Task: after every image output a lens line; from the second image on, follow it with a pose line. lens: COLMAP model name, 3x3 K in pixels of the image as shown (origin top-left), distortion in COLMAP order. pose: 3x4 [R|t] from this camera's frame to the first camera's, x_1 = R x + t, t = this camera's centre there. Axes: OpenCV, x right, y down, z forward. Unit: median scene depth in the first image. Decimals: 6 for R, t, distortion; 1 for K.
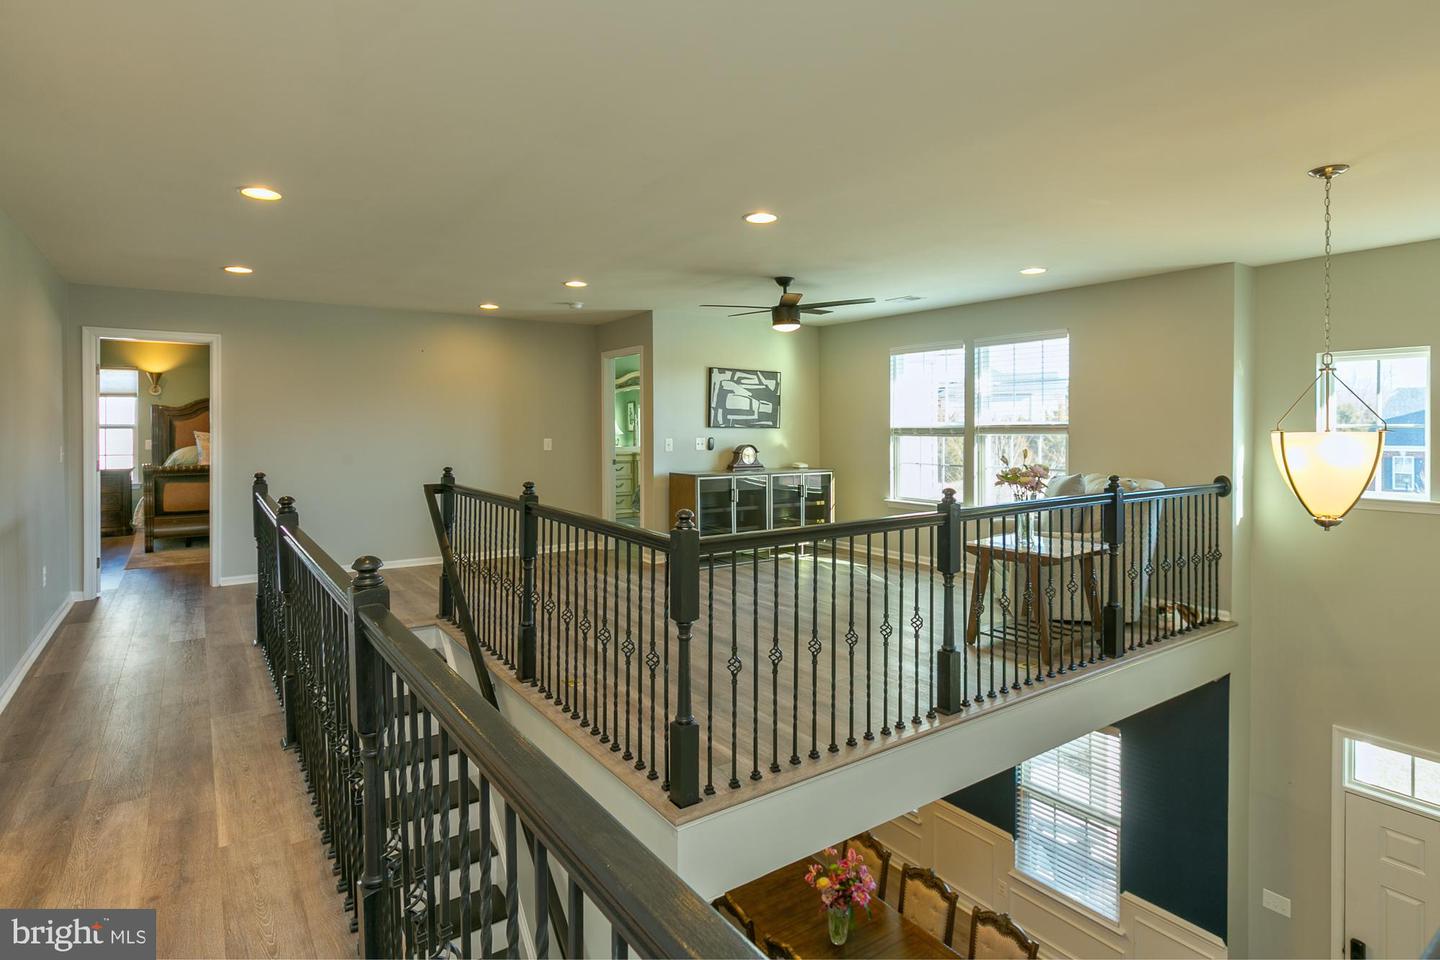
lens RADIAL K [[757.9, 0, 721.6], [0, 757.9, 426.2], [0, 0, 1]] dist [0.000094, -0.000130]
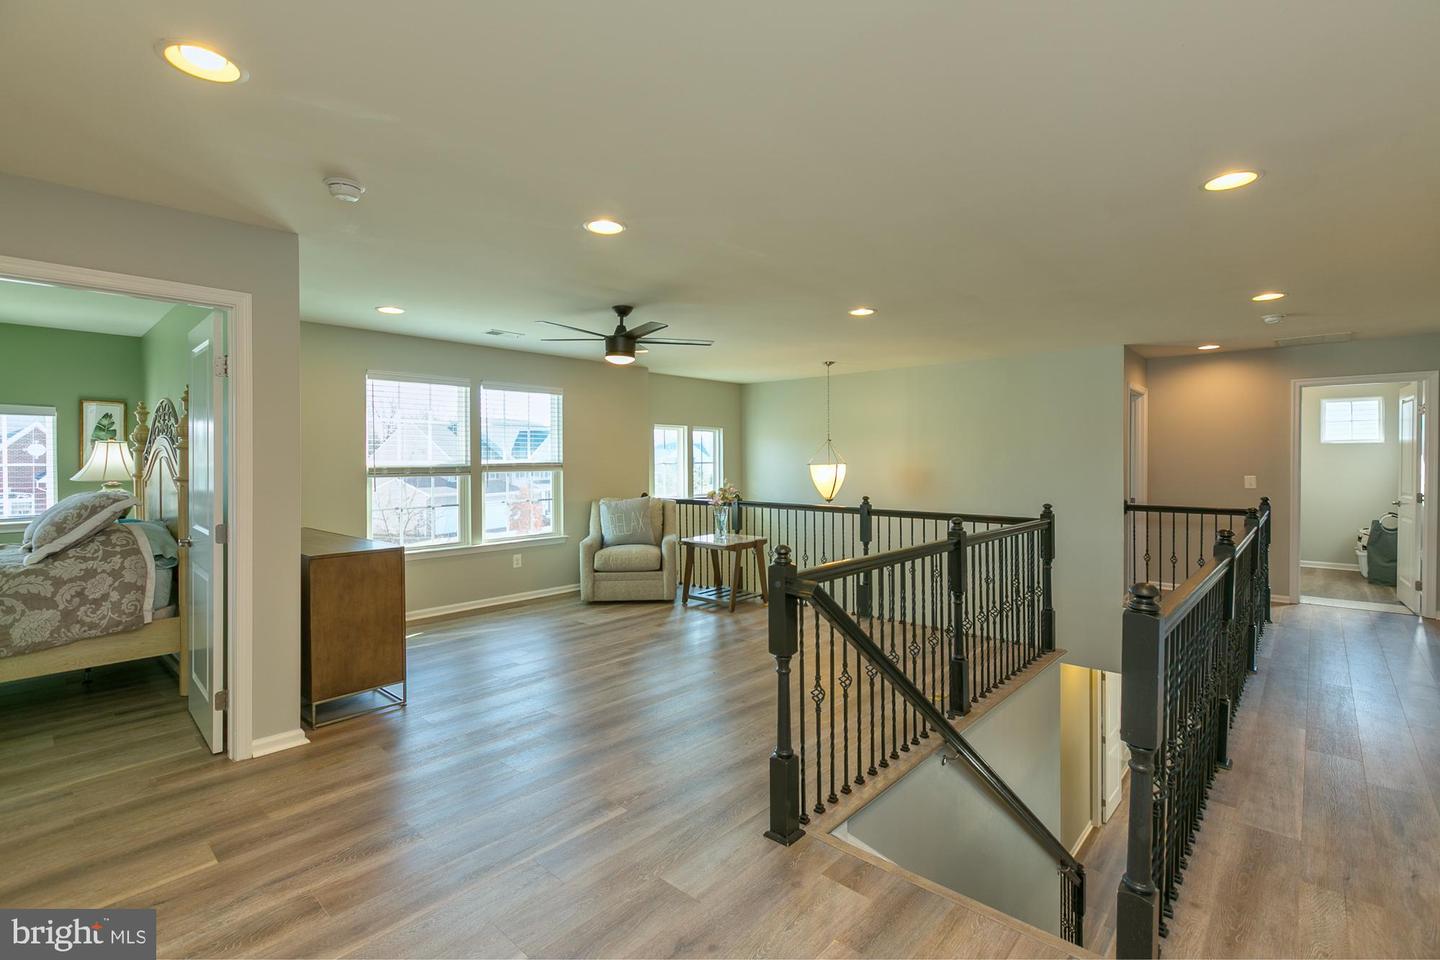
lens RADIAL K [[643.9, 0, 720.8], [0, 643.9, 463.3], [0, 0, 1]] dist [0.001251, 0.000147]
pose [[-0.215219, -0.000297, 0.976566, -0.606779], [0.009583, 0.999951, 0.002416, -0.000762], [-0.976519, 0.009878, -0.215205, 0.876980]]
